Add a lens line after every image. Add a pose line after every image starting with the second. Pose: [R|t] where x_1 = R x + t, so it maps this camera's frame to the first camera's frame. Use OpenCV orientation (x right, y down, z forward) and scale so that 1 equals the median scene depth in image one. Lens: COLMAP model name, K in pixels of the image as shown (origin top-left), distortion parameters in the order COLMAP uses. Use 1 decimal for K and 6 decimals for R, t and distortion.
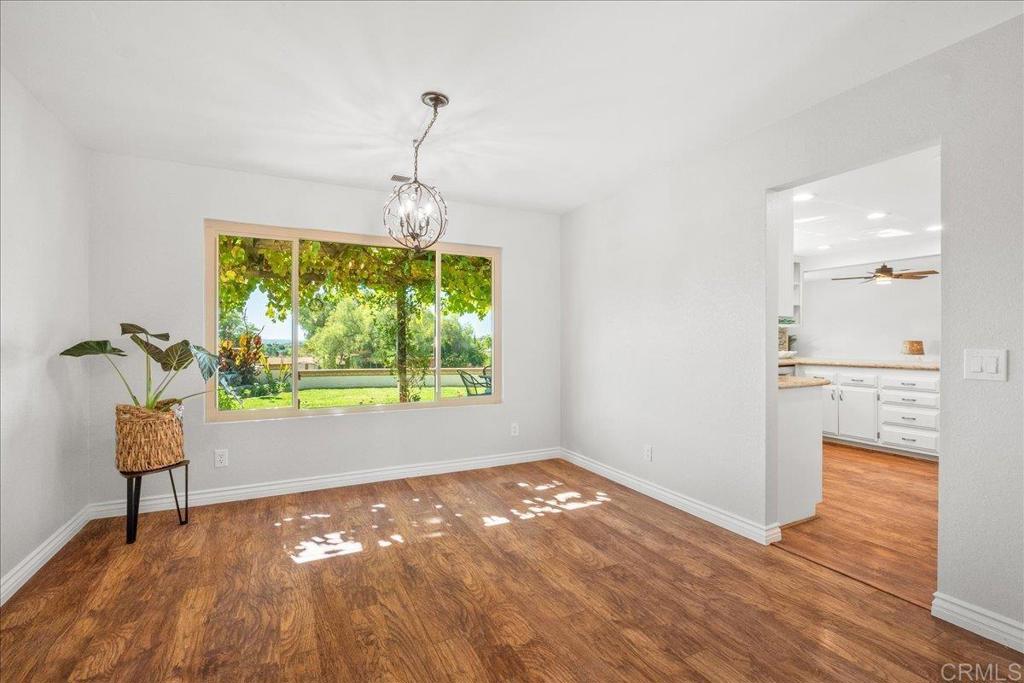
lens RADIAL K [[467.5, 0, 507.2], [0, 467.5, 338.7], [0, 0, 1]] dist [-0.015241, 0.001225]
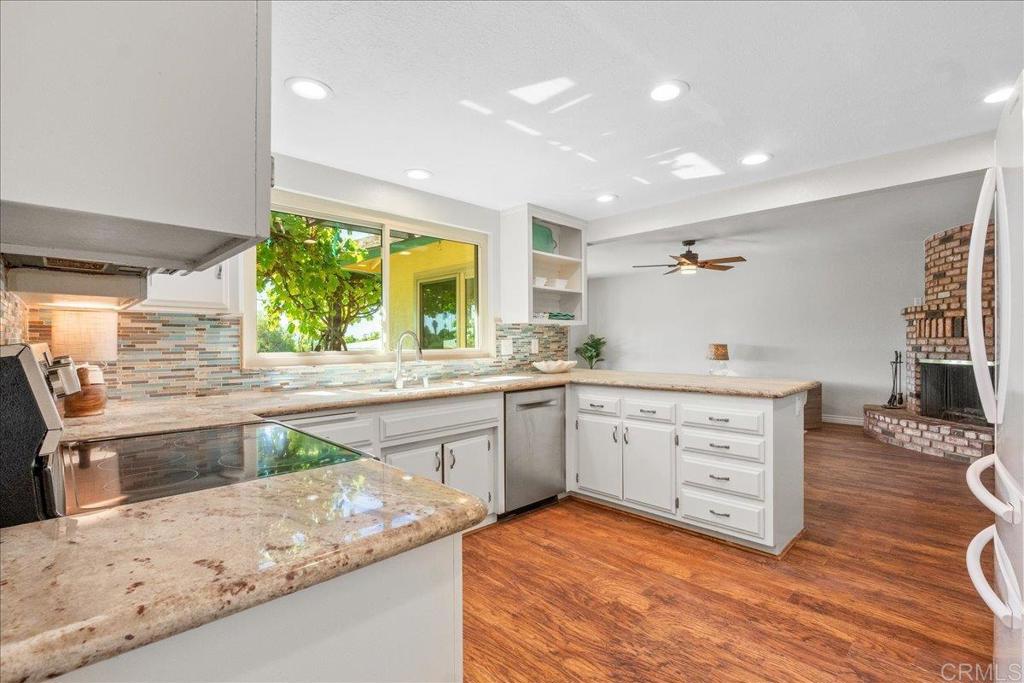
lens RADIAL K [[467.5, 0, 517.0], [0, 467.5, 341.1], [0, 0, 1]] dist [-0.015241, 0.001225]
pose [[0.948979, -0.002182, 0.315332, 0.365302], [0.002900, 0.999994, -0.001806, -0.000972], [-0.315326, 0.002628, 0.948980, 0.432904]]
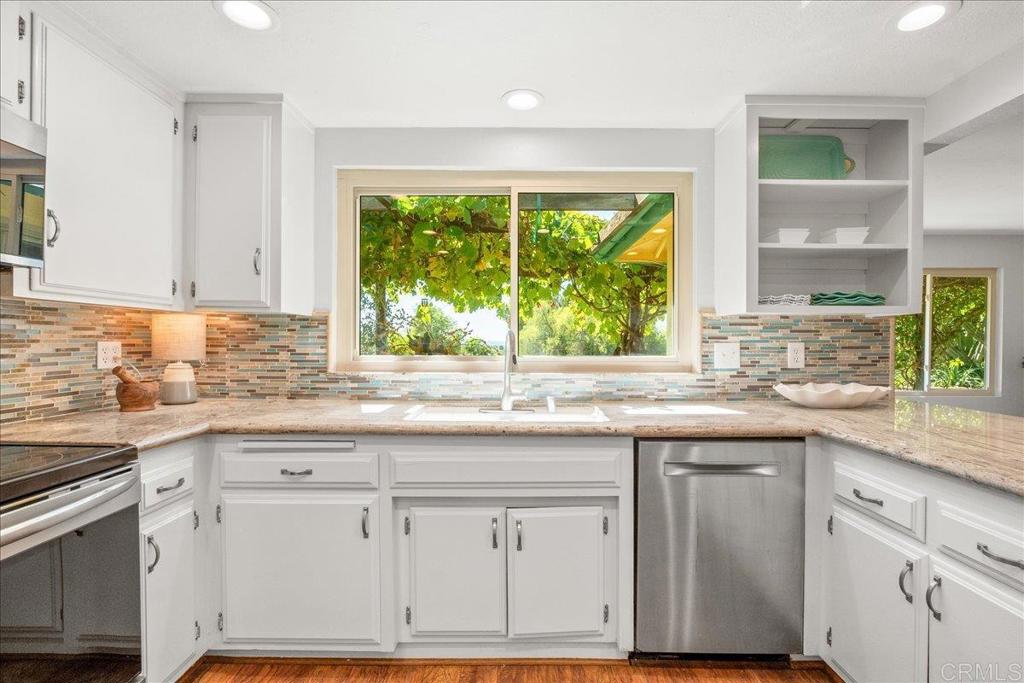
lens RADIAL K [[467.5, 0, 516.1], [0, 467.5, 343.9], [0, 0, 1]] dist [-0.015241, 0.001225]
pose [[0.892515, 0.009359, -0.450920, 0.592951], [-0.007419, 0.999954, 0.006070, -0.004935], [0.450956, -0.002072, 0.892544, 0.651393]]
